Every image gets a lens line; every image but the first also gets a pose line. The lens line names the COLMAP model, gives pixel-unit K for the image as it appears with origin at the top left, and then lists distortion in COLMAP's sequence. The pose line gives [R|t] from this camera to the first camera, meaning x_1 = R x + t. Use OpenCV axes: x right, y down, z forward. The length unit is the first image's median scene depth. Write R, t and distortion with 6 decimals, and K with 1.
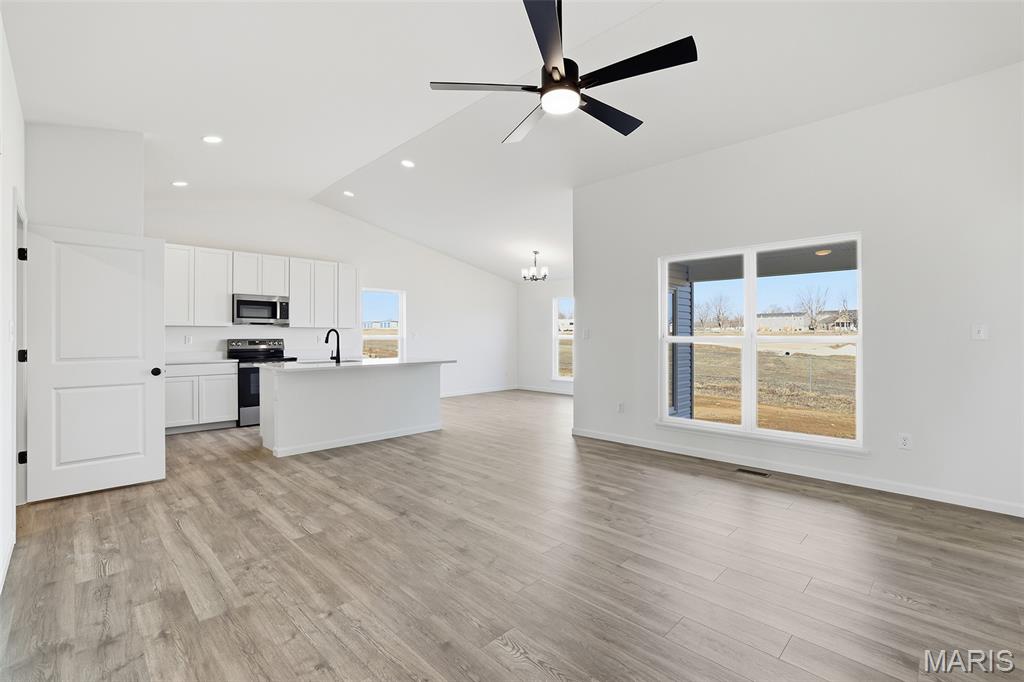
lens RADIAL K [[437.0, 0, 509.6], [0, 437.0, 336.3], [0, 0, 1]] dist [-0.015001, 0.003113]
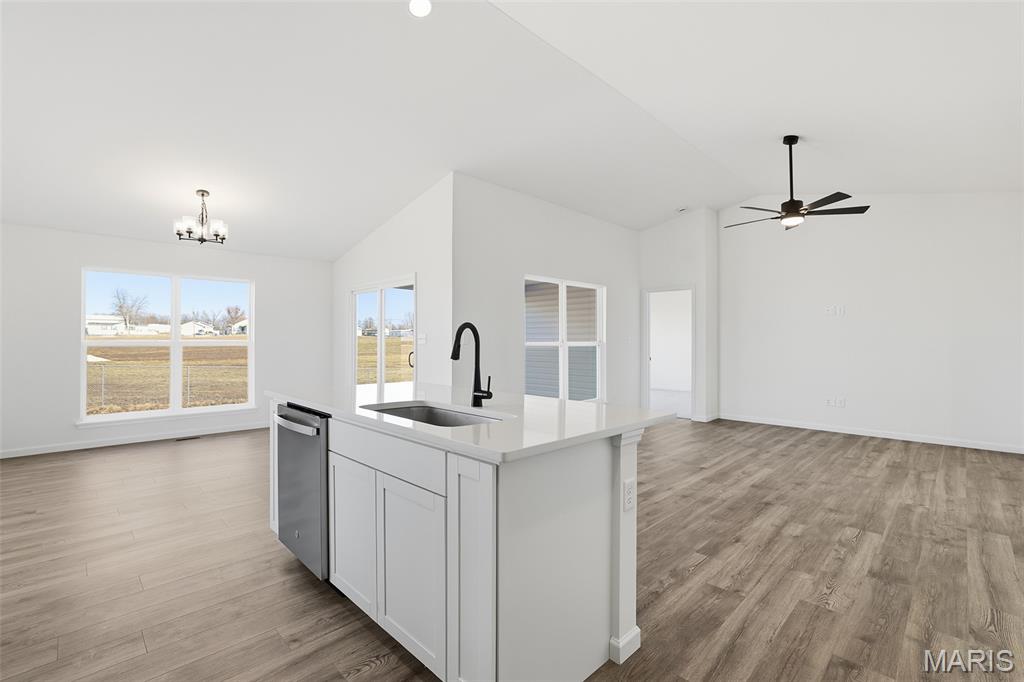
lens RADIAL K [[451.3, 0, 513.5], [0, 451.3, 342.9], [0, 0, 1]] dist [0.002116, 0.003341]
pose [[0.003513, 0.001660, 0.999992, -1.298801], [-0.001311, 0.999998, -0.001656, 0.003630], [-0.999993, -0.001305, 0.003516, 1.531516]]
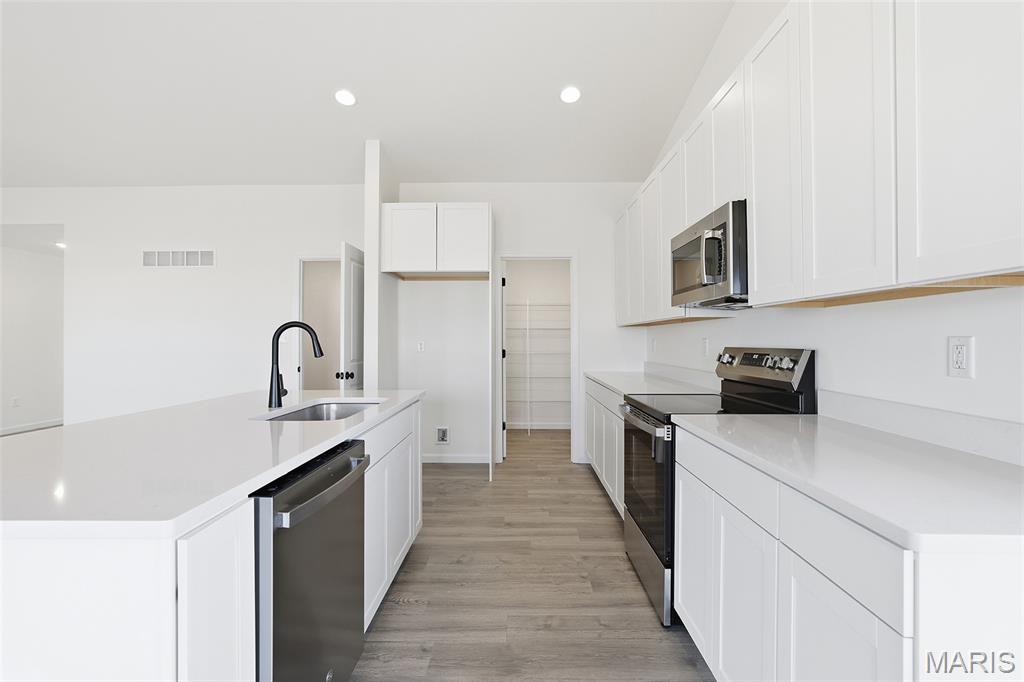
lens RADIAL K [[466.7, 0, 501.4], [0, 466.7, 331.1], [0, 0, 1]] dist [-0.002950, -0.000032]
pose [[-0.734963, -0.015289, -0.677935, -0.399477], [0.000124, 0.999743, -0.022681, 0.003830], [0.678107, -0.016753, -0.734772, 2.311874]]
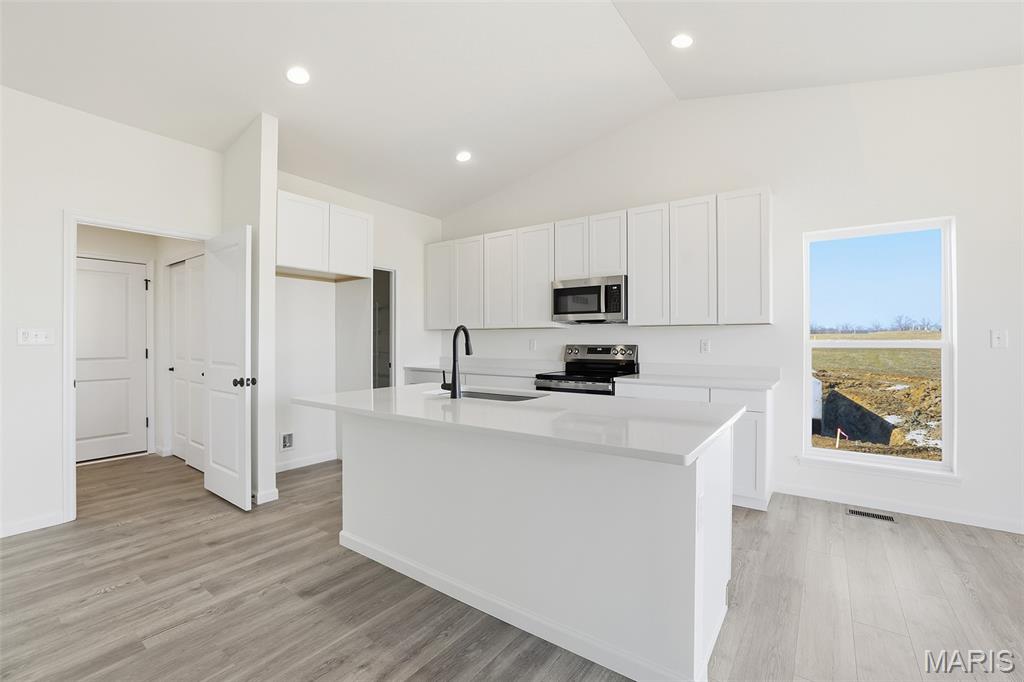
lens RADIAL K [[437.0, 0, 512.3], [0, 437.0, 340.2], [0, 0, 1]] dist [-0.015001, 0.003113]
pose [[0.156625, -0.000277, -0.987658, 0.130122], [0.000317, 1.000000, -0.000230, -0.001256], [0.987658, -0.000277, 0.156625, 1.568105]]
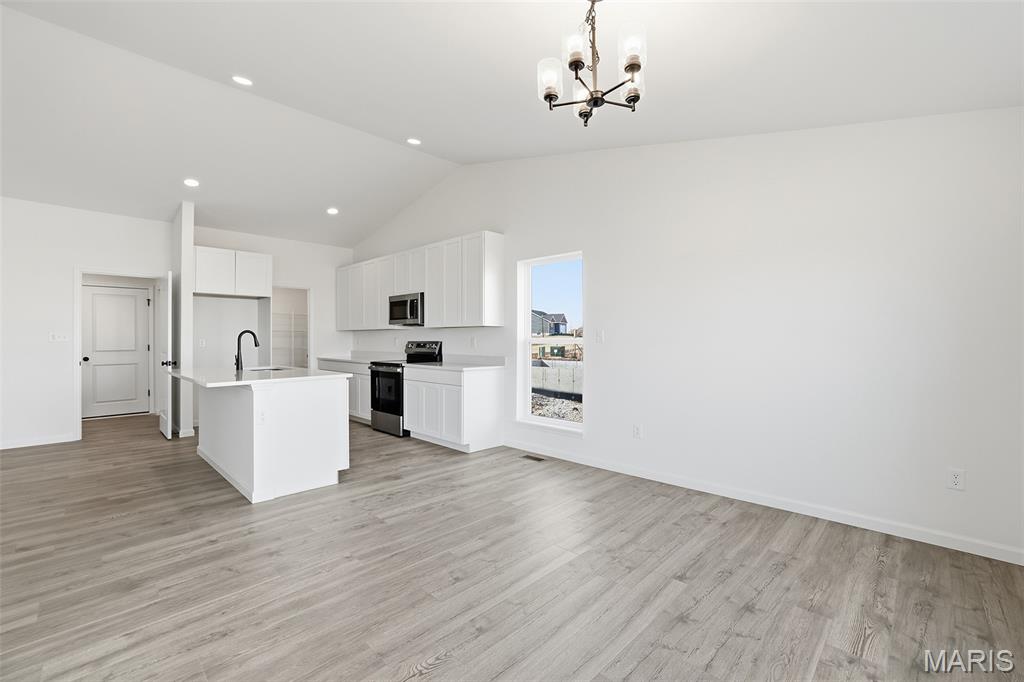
lens RADIAL K [[437.0, 0, 502.3], [0, 437.0, 335.4], [0, 0, 1]] dist [-0.015001, 0.003113]
pose [[-0.004739, -0.005805, -0.999972, 0.714066], [0.003161, 0.999978, -0.005820, -0.000637], [0.999984, -0.003188, -0.004720, 2.403981]]
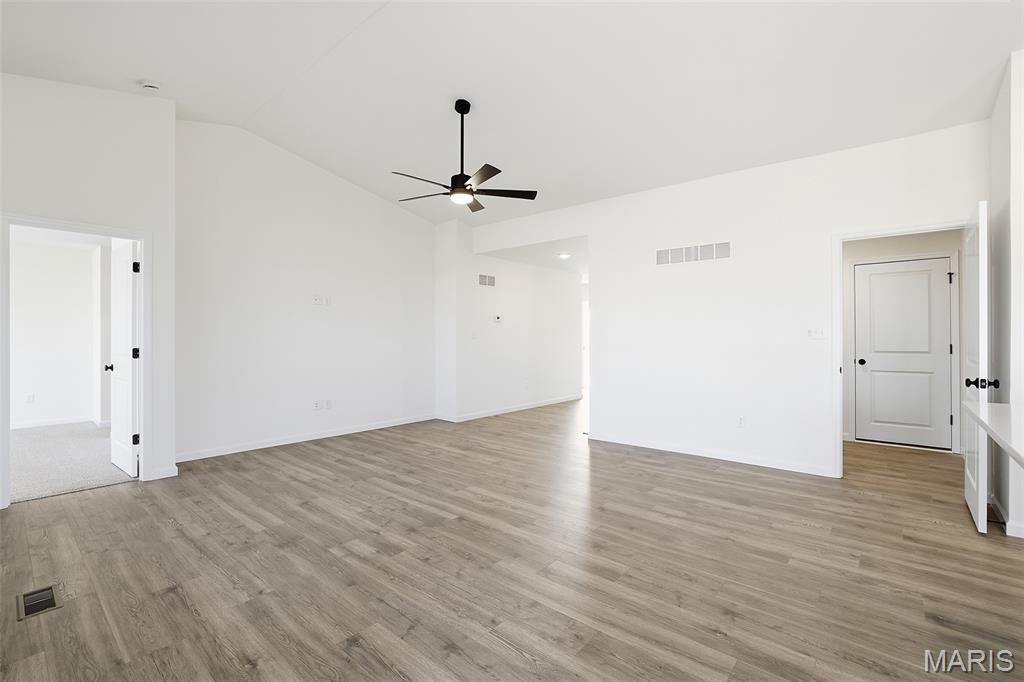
lens RADIAL K [[458.9, 0, 520.6], [0, 458.9, 337.6], [0, 0, 1]] dist [-0.001444, 0.001536]
pose [[-0.994513, 0.001788, -0.104602, 0.054042], [0.001476, 0.999994, 0.003060, -0.000301], [0.104607, 0.002889, -0.994509, 1.920670]]
